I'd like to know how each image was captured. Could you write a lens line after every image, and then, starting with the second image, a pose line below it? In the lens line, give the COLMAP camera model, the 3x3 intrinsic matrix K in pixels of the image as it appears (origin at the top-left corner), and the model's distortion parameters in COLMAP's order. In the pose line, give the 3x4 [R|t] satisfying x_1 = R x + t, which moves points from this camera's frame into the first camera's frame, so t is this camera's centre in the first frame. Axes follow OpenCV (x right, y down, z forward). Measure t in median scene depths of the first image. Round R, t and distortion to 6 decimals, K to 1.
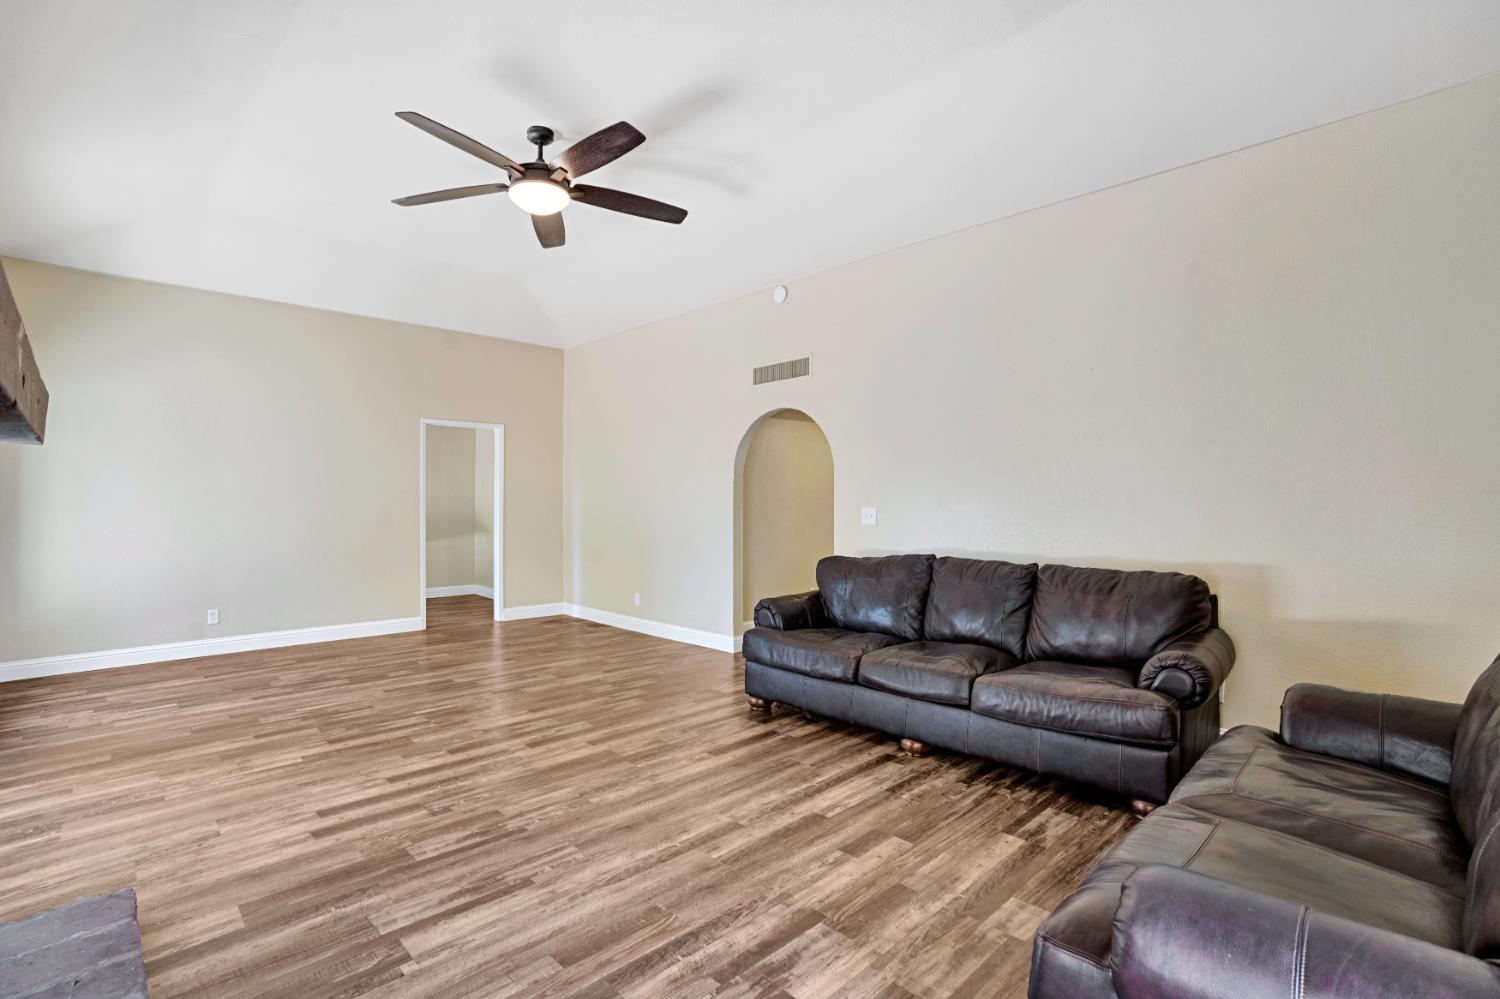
lens RADIAL K [[691.3, 0, 750.0], [0, 691.3, 499.5], [0, 0, 1]] dist [-0.047082, 0.000541]
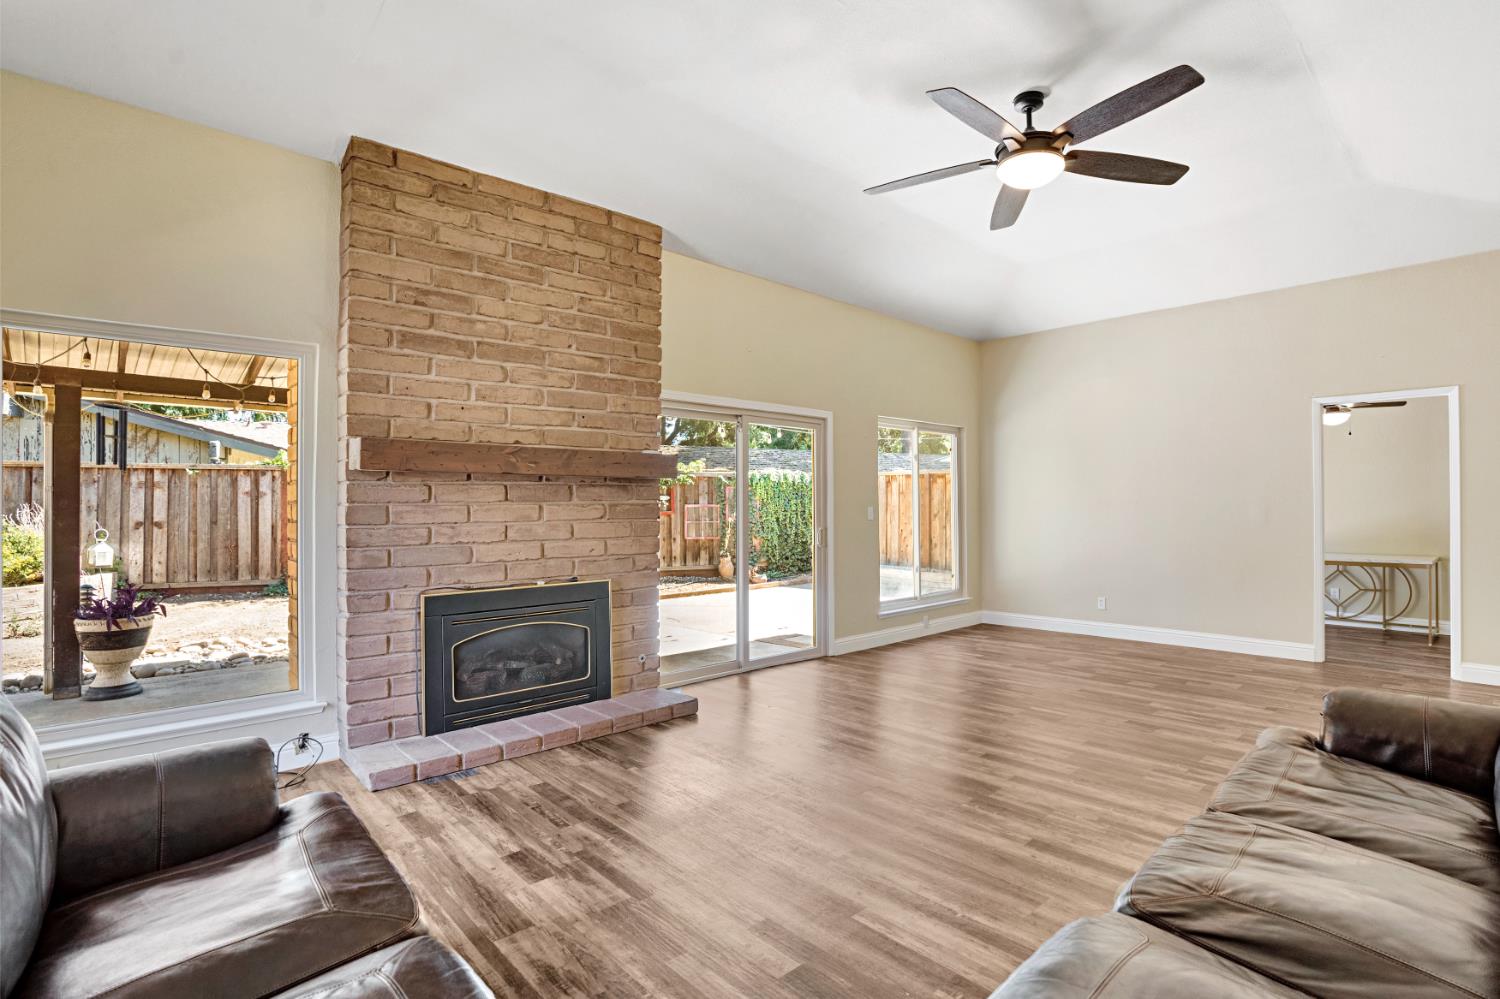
lens RADIAL K [[726.6, 0, 750.0], [0, 726.6, 499.5], [0, 0, 1]] dist [-0.049160, 0.000131]
pose [[-0.040099, -0.008160, -0.999162, 0.685643], [0.008018, 0.999932, -0.008488, 0.005725], [0.999164, -0.008352, -0.040031, 0.693039]]
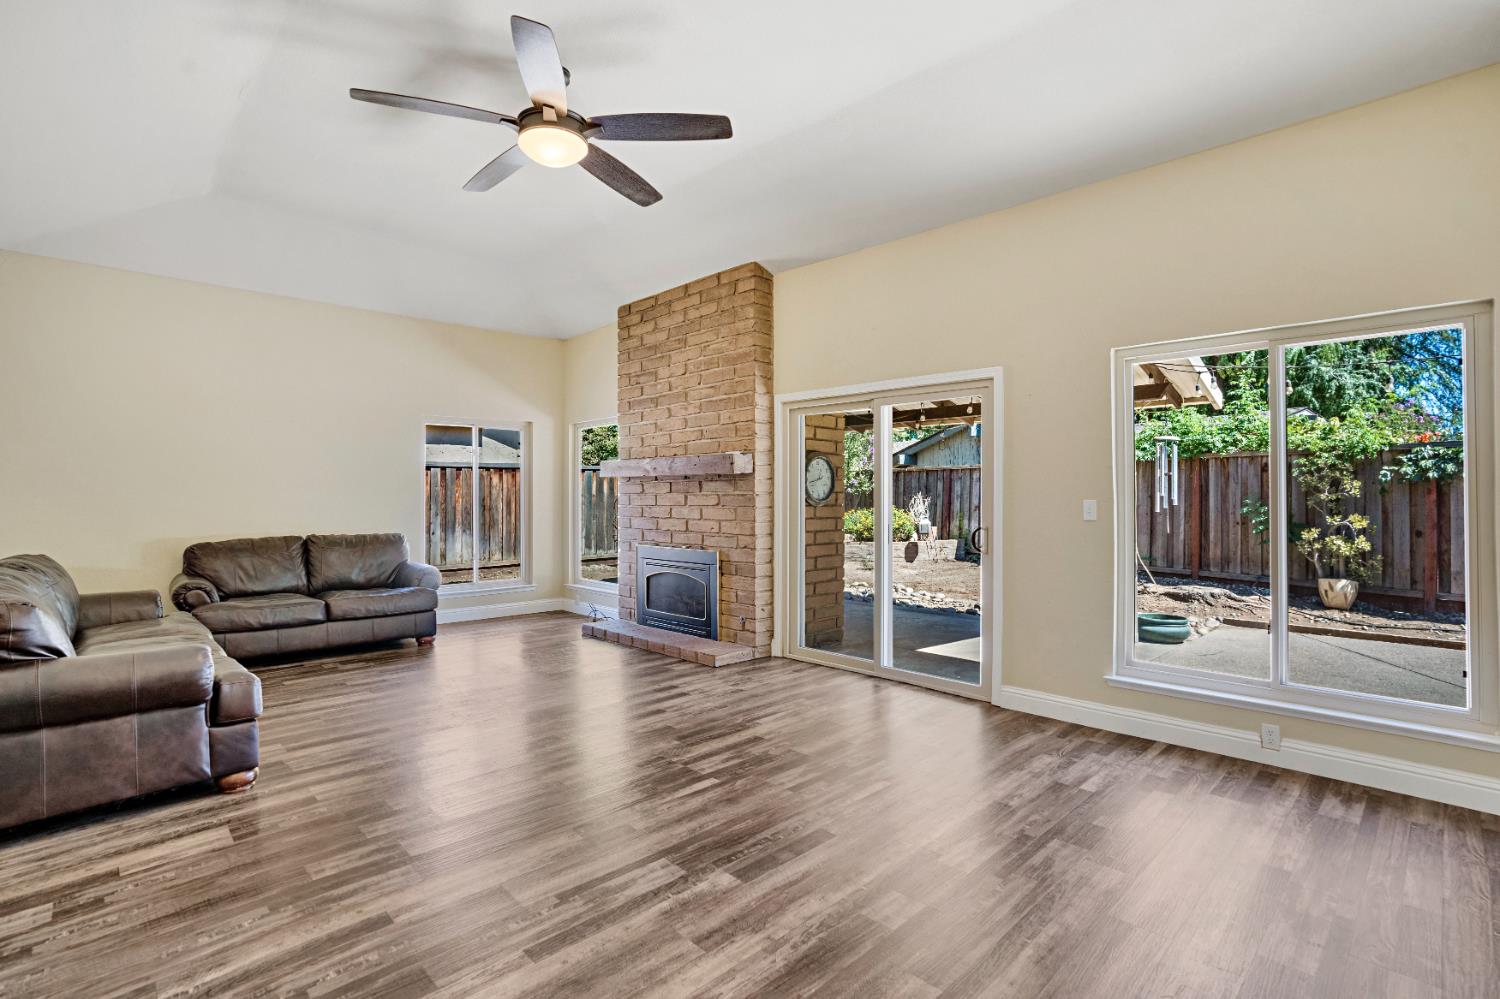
lens RADIAL K [[699.6, 0, 759.7], [0, 699.6, 491.2], [0, 0, 1]] dist [-0.061845, 0.022048]
pose [[-0.999931, -0.000882, -0.011714, -0.592782], [-0.000757, 0.999943, -0.010630, 0.009681], [0.011723, -0.010620, -0.999875, 1.964281]]
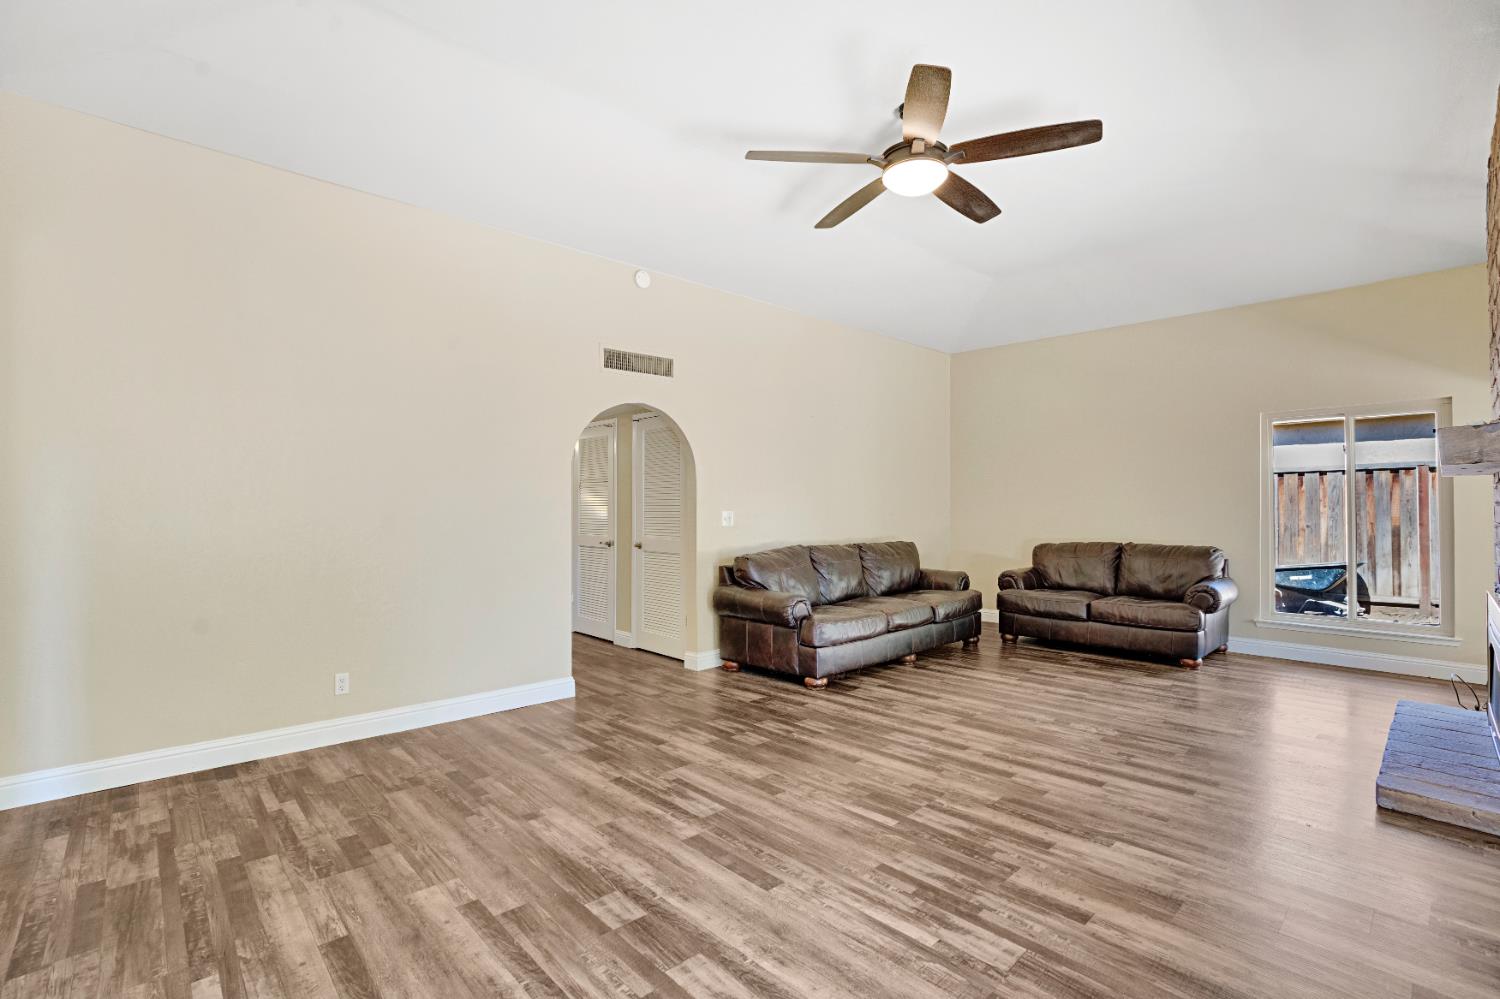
lens RADIAL K [[691.3, 0, 750.0], [0, 691.3, 499.5], [0, 0, 1]] dist [-0.047082, 0.000541]
pose [[0.021289, 0.012662, 0.999693, -1.297322], [0.000790, 0.999919, -0.012681, 0.009238], [-0.999773, 0.001060, 0.021277, 1.259233]]
